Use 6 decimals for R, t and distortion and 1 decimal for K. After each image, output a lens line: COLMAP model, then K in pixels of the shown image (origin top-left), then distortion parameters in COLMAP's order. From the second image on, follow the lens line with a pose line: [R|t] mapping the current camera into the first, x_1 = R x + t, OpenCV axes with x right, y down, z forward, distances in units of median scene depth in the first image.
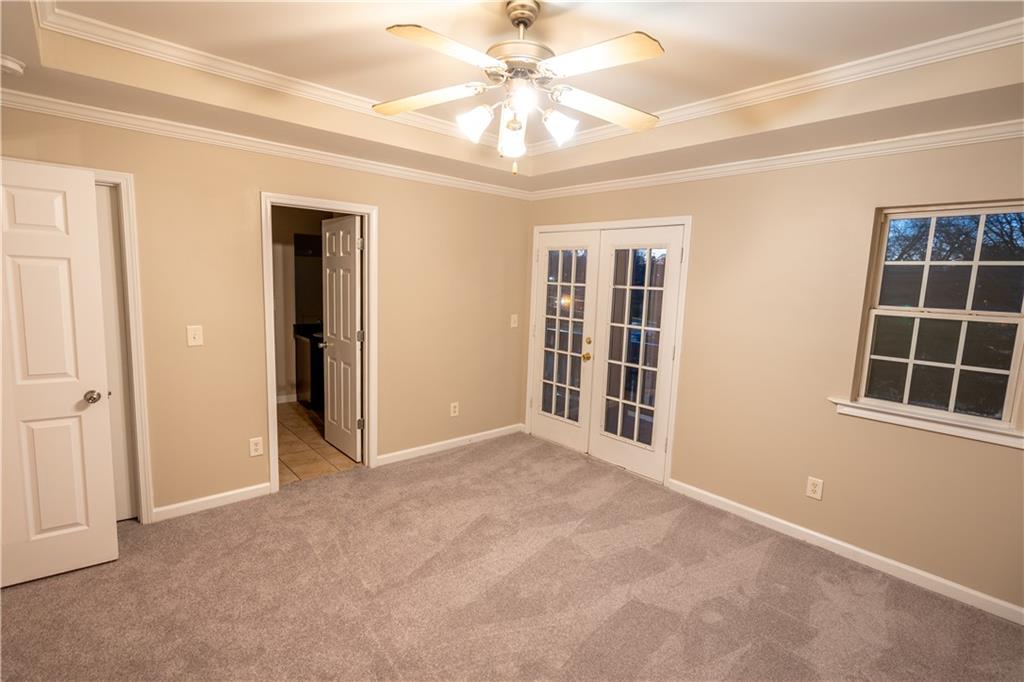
lens RADIAL K [[468.1, 0, 507.6], [0, 468.1, 342.1], [0, 0, 1]] dist [-0.004606, 0.001851]
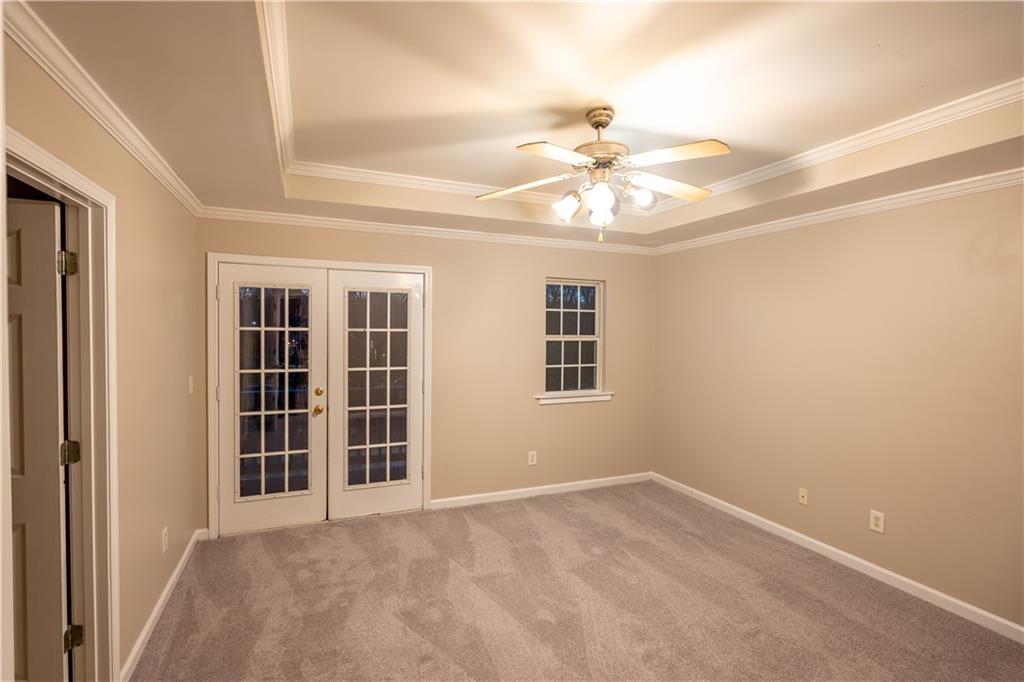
lens RADIAL K [[468.1, 0, 507.6], [0, 468.1, 342.1], [0, 0, 1]] dist [-0.004606, 0.001851]
pose [[0.348950, -0.063528, 0.934986, -0.617121], [0.129422, 0.991406, 0.019060, -0.078529], [-0.928162, 0.114357, 0.354173, 0.410672]]
